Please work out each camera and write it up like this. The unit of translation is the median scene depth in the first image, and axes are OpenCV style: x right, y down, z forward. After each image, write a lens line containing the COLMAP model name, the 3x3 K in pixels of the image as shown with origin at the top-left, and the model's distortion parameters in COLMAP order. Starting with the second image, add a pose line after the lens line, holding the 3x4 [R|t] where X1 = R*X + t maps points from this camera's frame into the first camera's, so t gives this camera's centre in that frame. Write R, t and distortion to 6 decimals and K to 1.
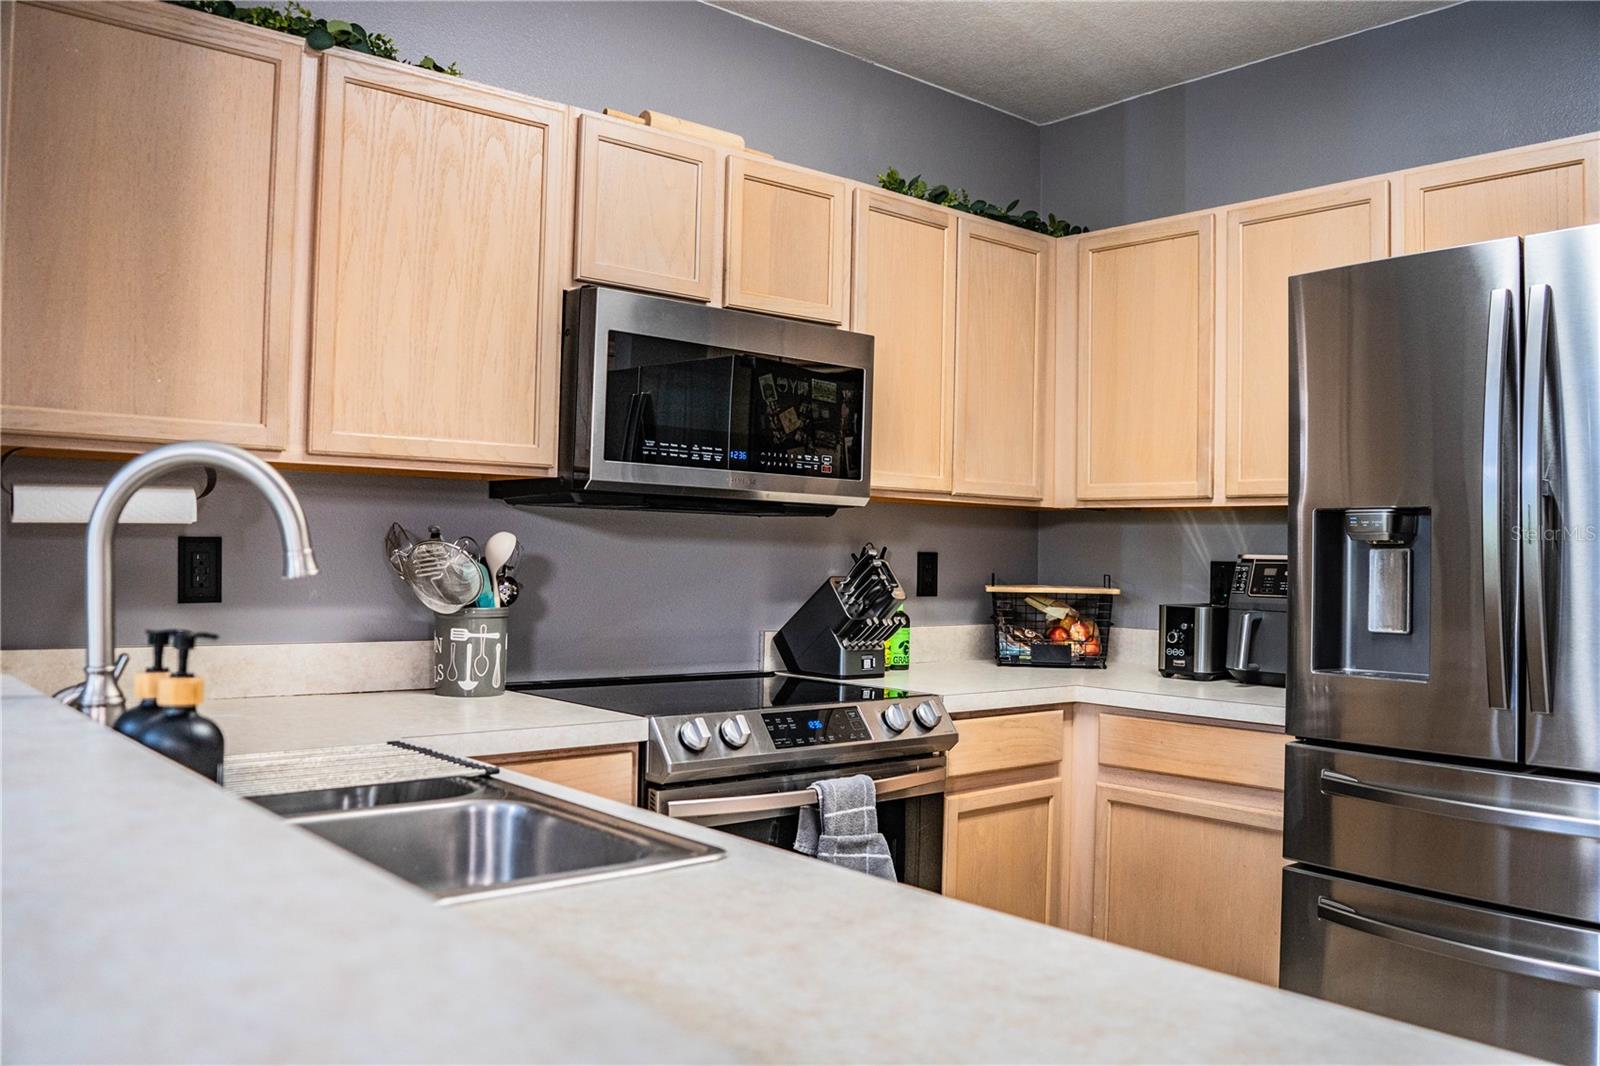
lens RADIAL K [[1300.4, 0, 804.1], [0, 1300.4, 529.2], [0, 0, 1]] dist [-0.118170, 0.084126]
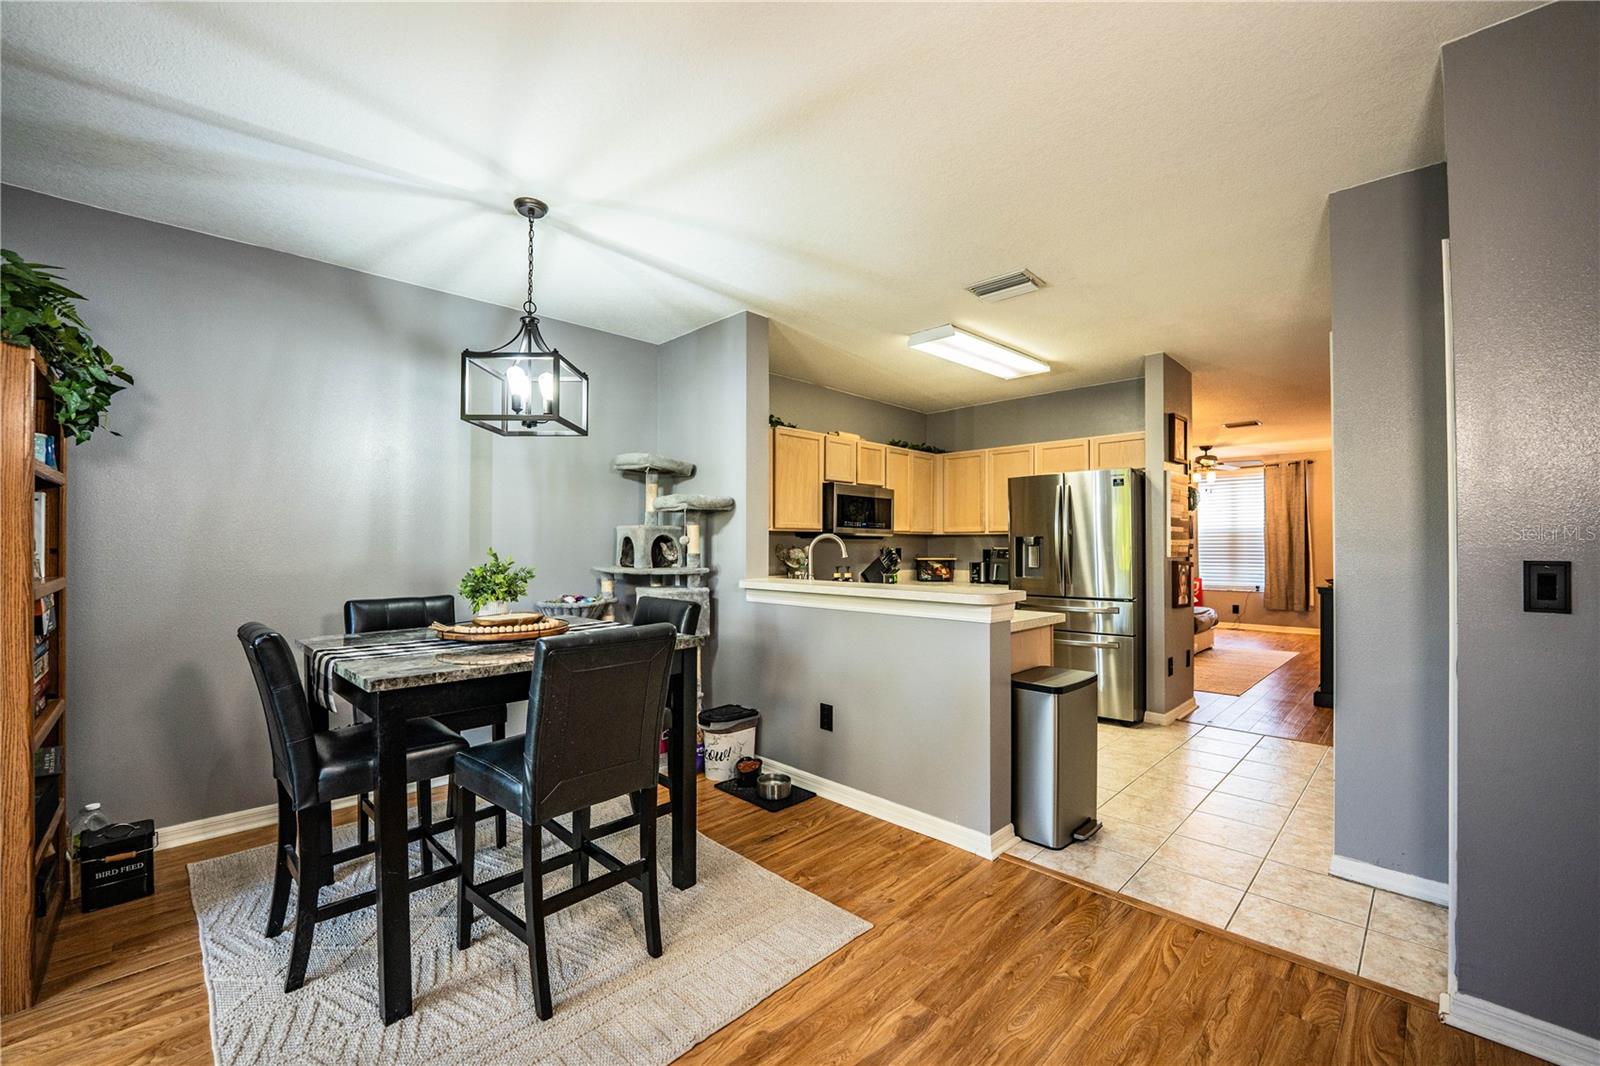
lens RADIAL K [[652.5, 0, 801.1], [0, 652.5, 537.1], [0, 0, 1]] dist [-0.024837, 0.001517]
pose [[0.996918, -0.017438, 0.076490, -0.354947], [0.017015, 0.999836, 0.006178, -0.032178], [-0.076585, -0.004857, 0.997051, -0.819608]]
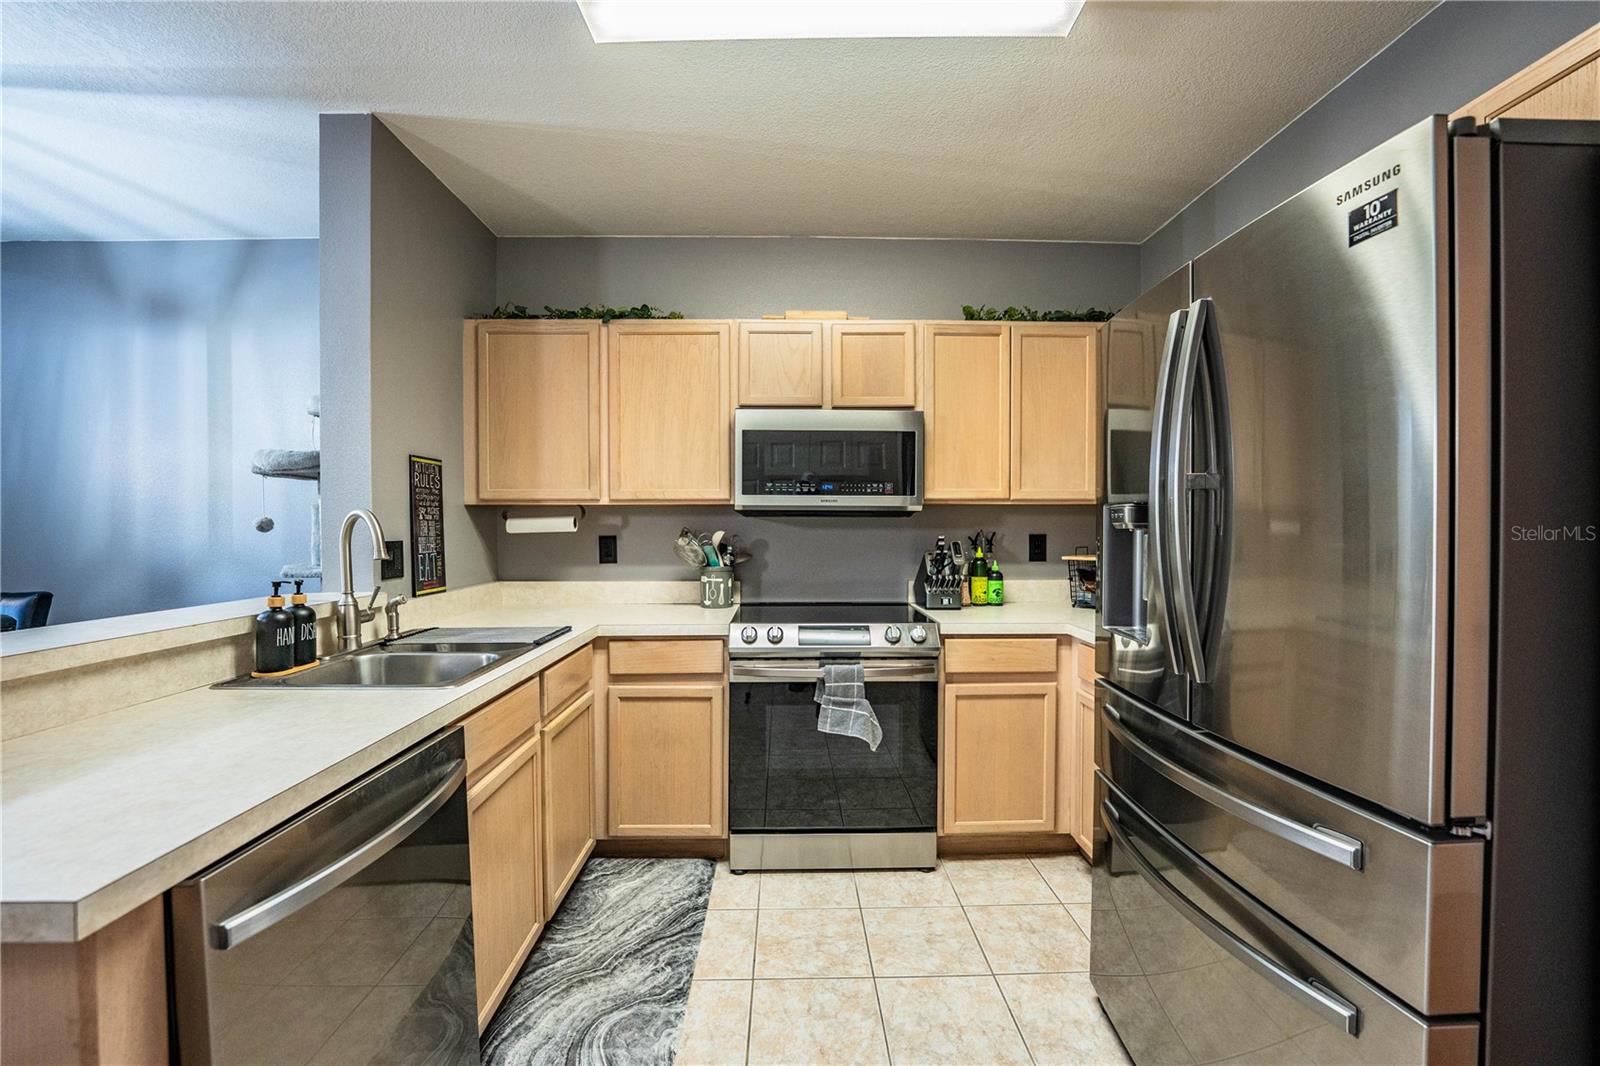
lens RADIAL K [[652.5, 0, 801.1], [0, 652.5, 537.1], [0, 0, 1]] dist [-0.024837, 0.001517]
pose [[0.773397, -0.010501, -0.633835, 0.481385], [0.029127, 0.999395, 0.018983, -0.003628], [0.633253, -0.033144, 0.773235, 0.232201]]
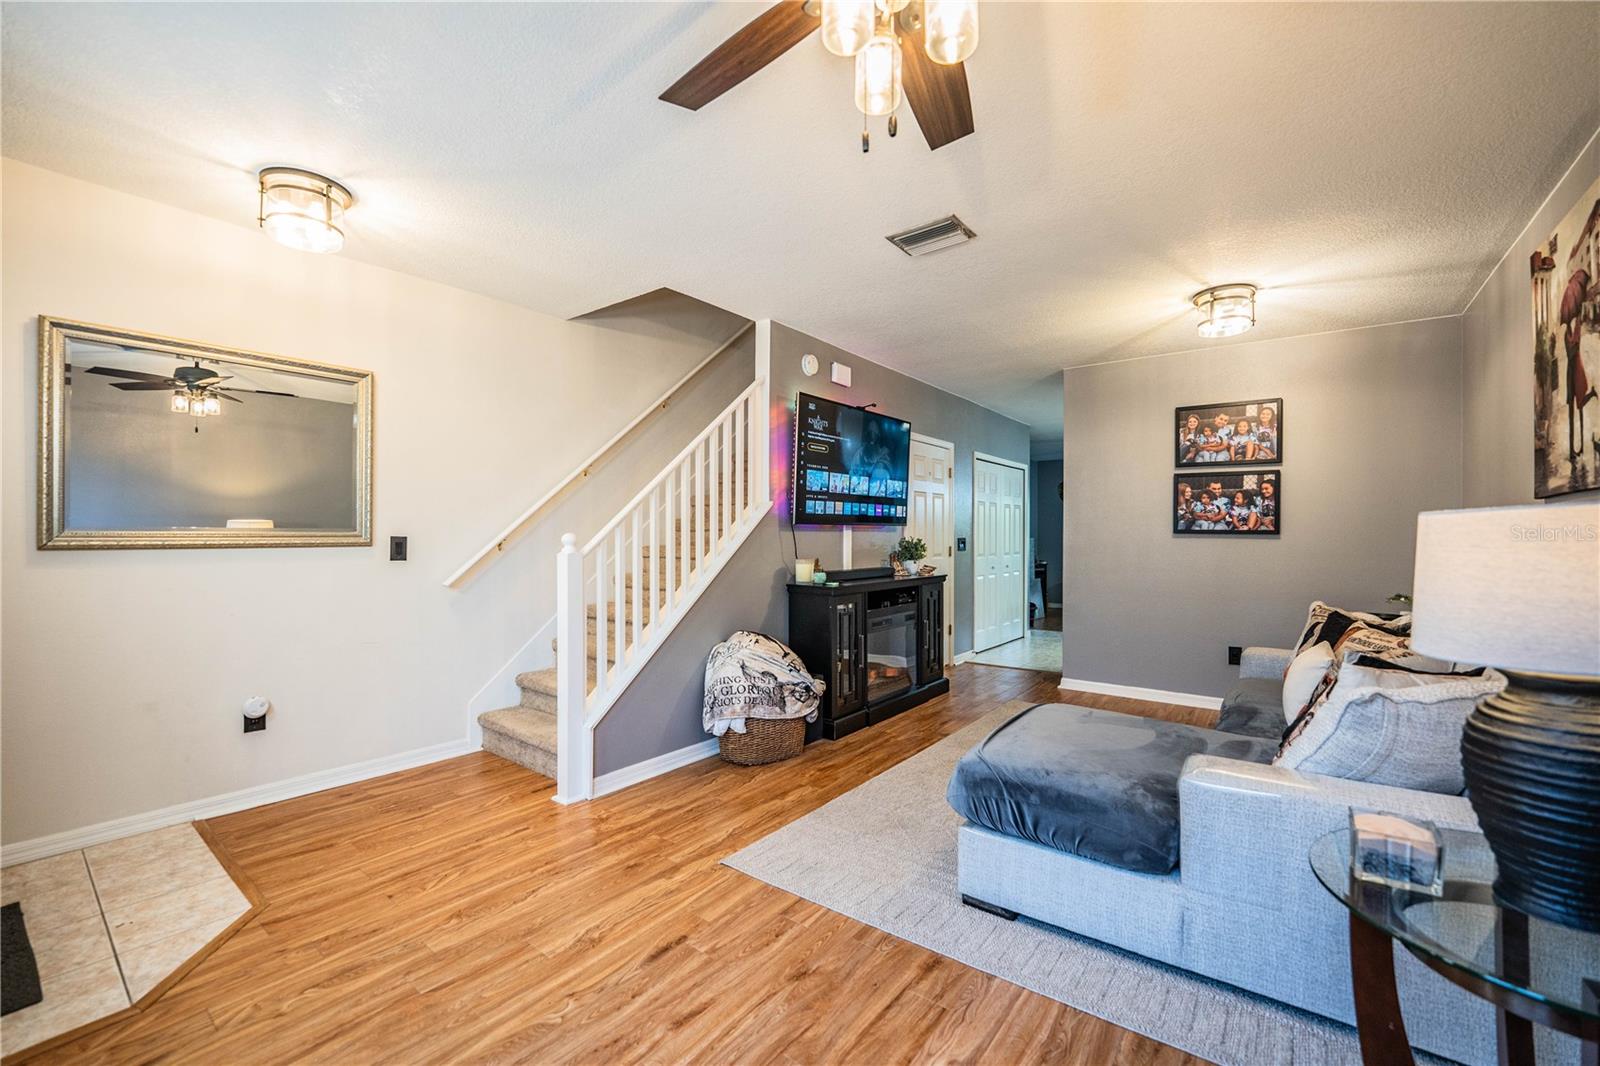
lens RADIAL K [[652.5, 0, 801.1], [0, 652.5, 537.1], [0, 0, 1]] dist [-0.024837, 0.001517]
pose [[-0.978922, -0.021593, -0.203091, 1.869758], [-0.018017, 0.999649, -0.019439, 0.073531], [0.203439, -0.015370, -0.978967, 2.394304]]
